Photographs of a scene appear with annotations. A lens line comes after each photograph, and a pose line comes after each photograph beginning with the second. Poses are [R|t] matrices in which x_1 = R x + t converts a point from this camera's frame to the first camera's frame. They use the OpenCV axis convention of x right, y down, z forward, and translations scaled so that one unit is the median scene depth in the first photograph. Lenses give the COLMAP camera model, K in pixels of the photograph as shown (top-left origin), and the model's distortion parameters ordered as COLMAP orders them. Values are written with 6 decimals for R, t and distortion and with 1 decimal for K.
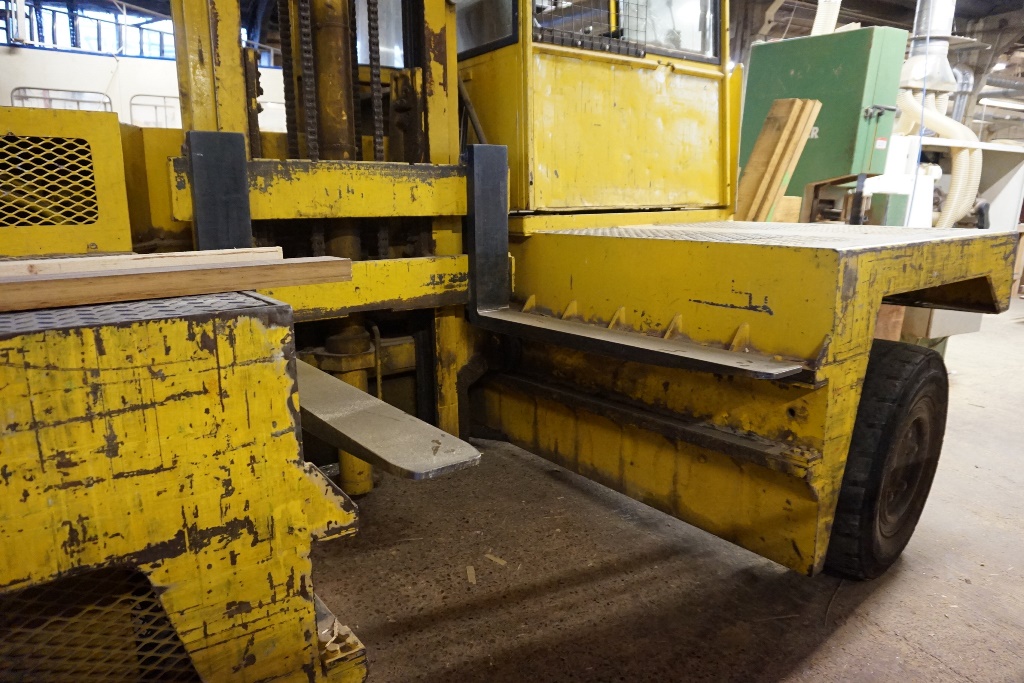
lens RADIAL K [[686.0, 0, 512.0], [0, 686.0, 341.5], [0, 0, 1]] dist [-0.039550, 0.030926]
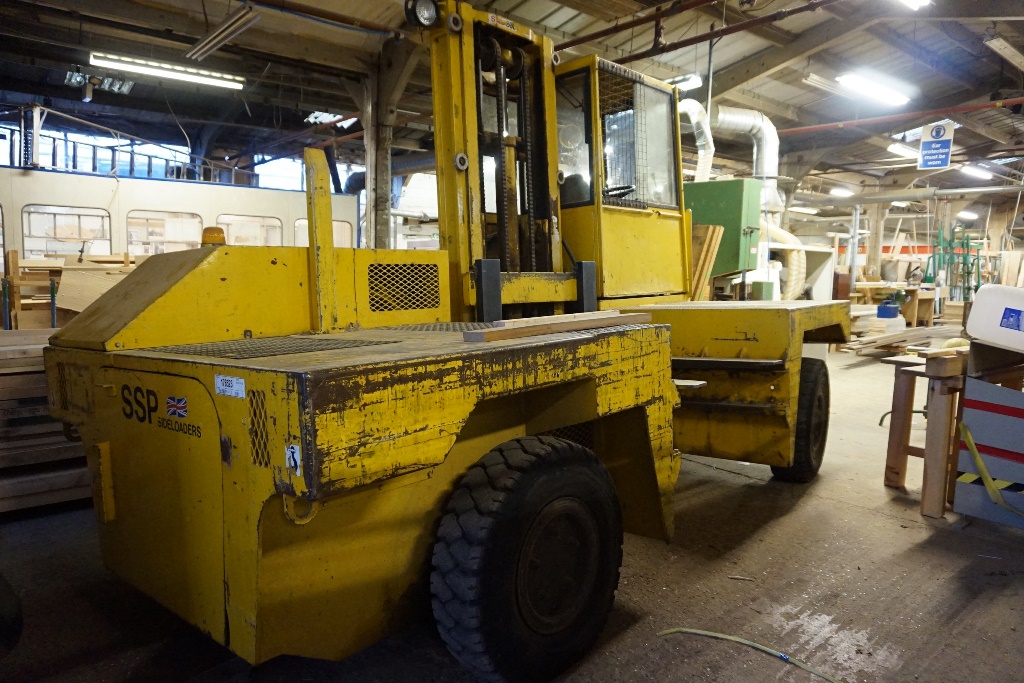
lens RADIAL K [[686.0, 0, 512.0], [0, 686.0, 341.5], [0, 0, 1]] dist [-0.039550, 0.030926]
pose [[0.976180, -0.039221, 0.213387, -0.483660], [0.067141, 0.989856, -0.125210, 0.103530], [-0.206312, 0.136555, 0.968911, -0.526364]]
